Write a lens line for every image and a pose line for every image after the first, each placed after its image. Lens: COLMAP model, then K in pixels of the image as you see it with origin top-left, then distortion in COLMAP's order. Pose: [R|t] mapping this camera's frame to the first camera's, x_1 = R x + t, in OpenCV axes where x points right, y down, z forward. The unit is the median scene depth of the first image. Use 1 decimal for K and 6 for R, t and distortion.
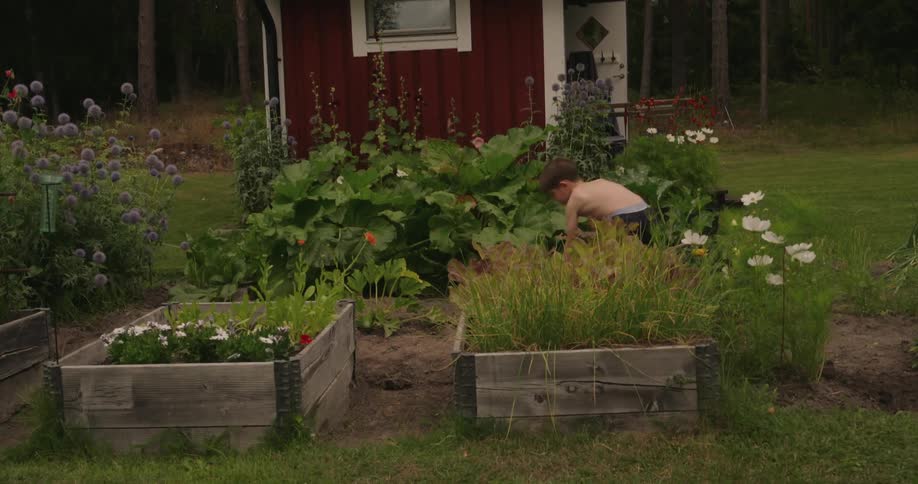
lens RADIAL K [[1126.5, 0, 459.0], [0, 1126.5, 242.0], [0, 0, 1]] dist [-0.000158, -0.007557]
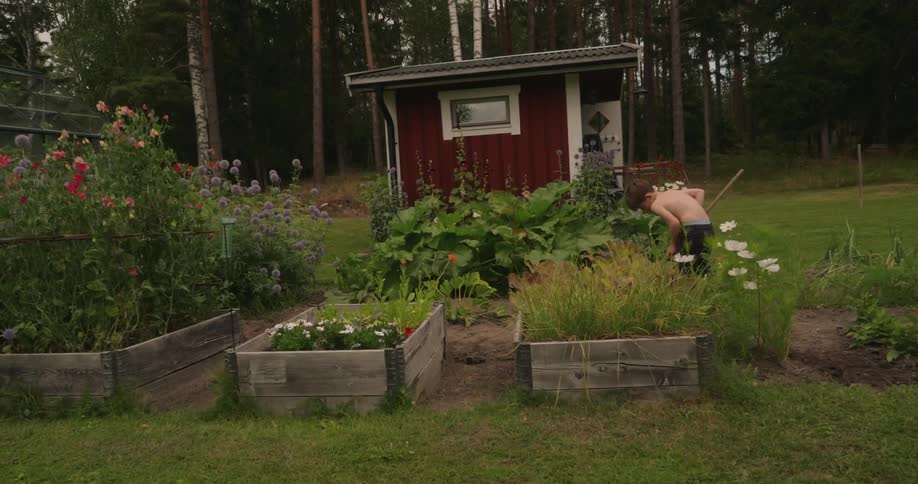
lens RADIAL K [[688.1, 0, 459.0], [0, 688.1, 242.0], [0, 0, 1]] dist [0.001453, -0.000442]
pose [[0.996899, -0.015473, -0.077150, -0.003061], [0.013576, 0.999594, -0.025047, -0.001661], [0.077507, 0.023922, 0.996705, 0.083022]]
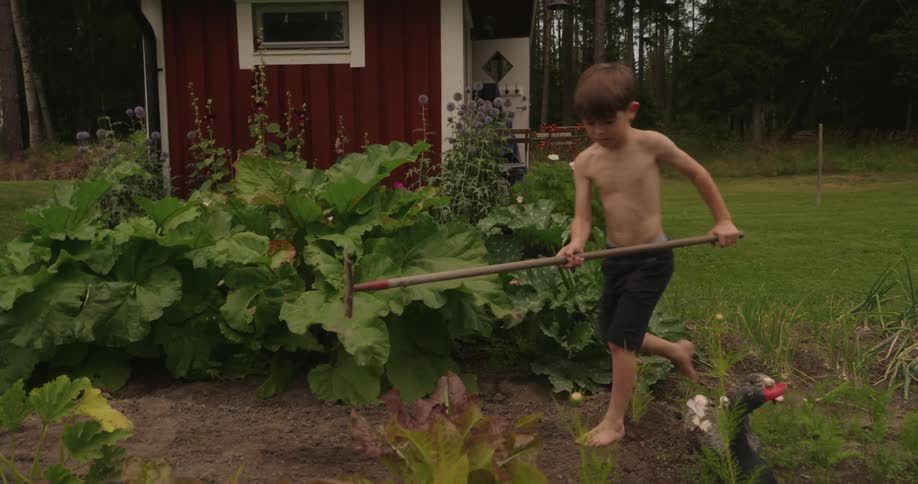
lens RADIAL K [[688.1, 0, 459.0], [0, 688.1, 242.0], [0, 0, 1]] dist [0.001453, -0.000442]
pose [[0.998423, 0.025768, 0.049879, 0.081565], [-0.026712, 0.999475, 0.018359, -0.045739], [-0.049379, -0.019663, 0.998587, 0.530962]]
